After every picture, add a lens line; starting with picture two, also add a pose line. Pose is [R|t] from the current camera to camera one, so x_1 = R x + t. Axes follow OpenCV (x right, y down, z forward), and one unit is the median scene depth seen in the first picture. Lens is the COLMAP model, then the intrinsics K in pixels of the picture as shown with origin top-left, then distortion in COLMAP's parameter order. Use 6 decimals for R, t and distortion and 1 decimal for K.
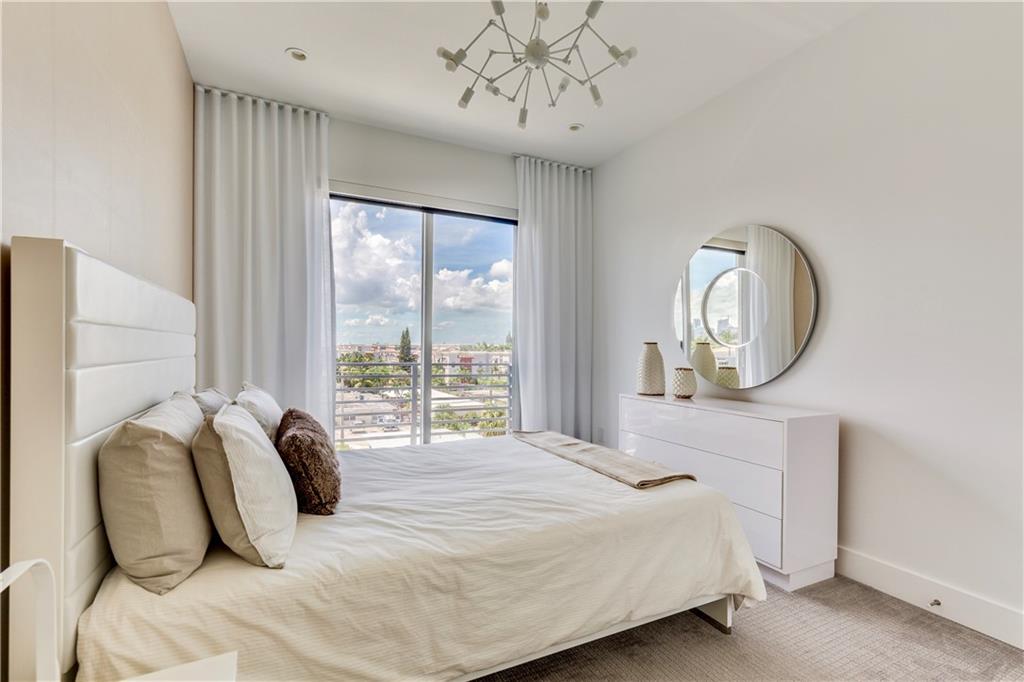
lens RADIAL K [[466.4, 0, 511.5], [0, 466.4, 346.5], [0, 0, 1]] dist [0.010015, -0.002788]
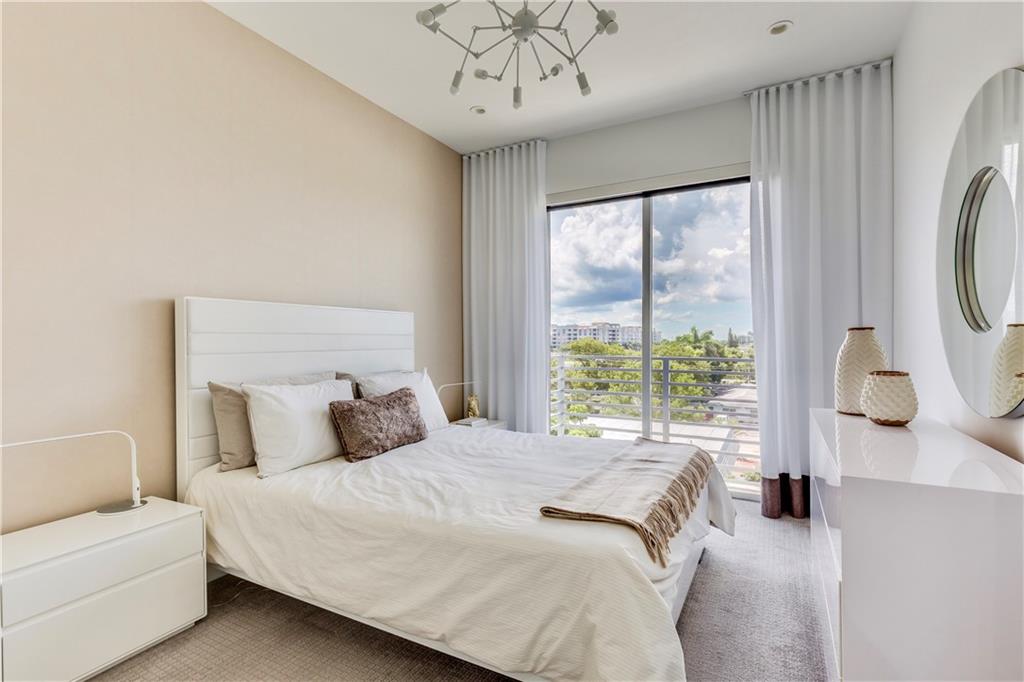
lens RADIAL K [[466.4, 0, 517.7], [0, 466.4, 340.3], [0, 0, 1]] dist [0.010015, -0.002788]
pose [[0.595514, -0.014138, -0.803220, 0.981022], [0.014658, 0.999870, -0.006732, 0.009797], [0.803211, -0.007765, 0.595644, 0.537096]]
